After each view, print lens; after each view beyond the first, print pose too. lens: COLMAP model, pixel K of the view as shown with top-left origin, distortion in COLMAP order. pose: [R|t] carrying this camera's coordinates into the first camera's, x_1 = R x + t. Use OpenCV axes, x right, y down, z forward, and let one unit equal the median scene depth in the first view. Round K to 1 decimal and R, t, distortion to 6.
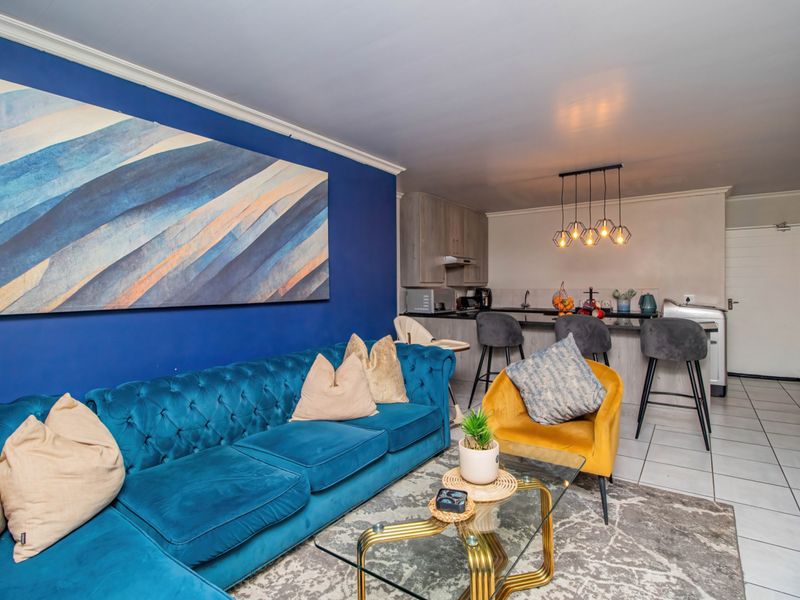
lens RADIAL K [[416.5, 0, 404.9], [0, 416.5, 290.0], [0, 0, 1]] dist [-0.003660, -0.013011]
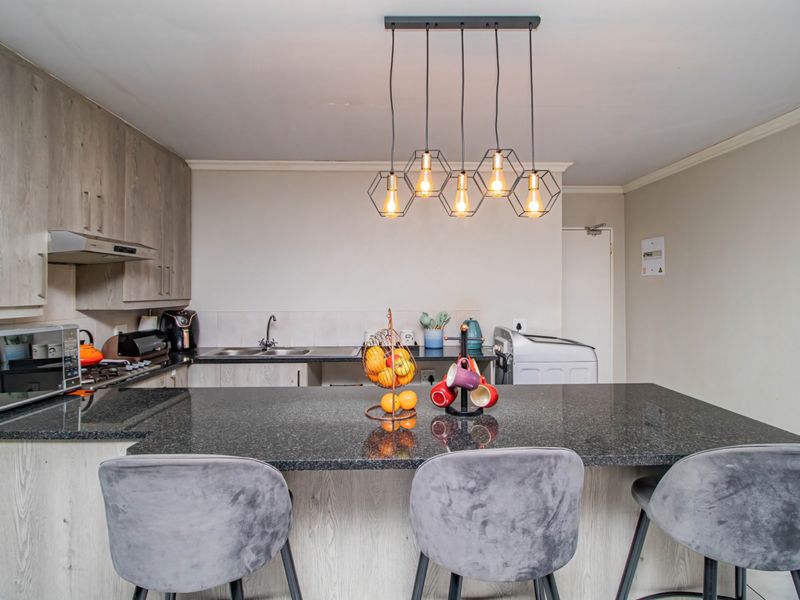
lens RADIAL K [[430.7, 0, 402.1], [0, 430.7, 284.8], [0, 0, 1]] dist [-0.011080, -0.000654]
pose [[0.809861, 0.013257, 0.586471, 0.214633], [0.002570, 0.999655, -0.026145, -0.042145], [-0.586616, 0.022681, 0.809548, 0.906690]]
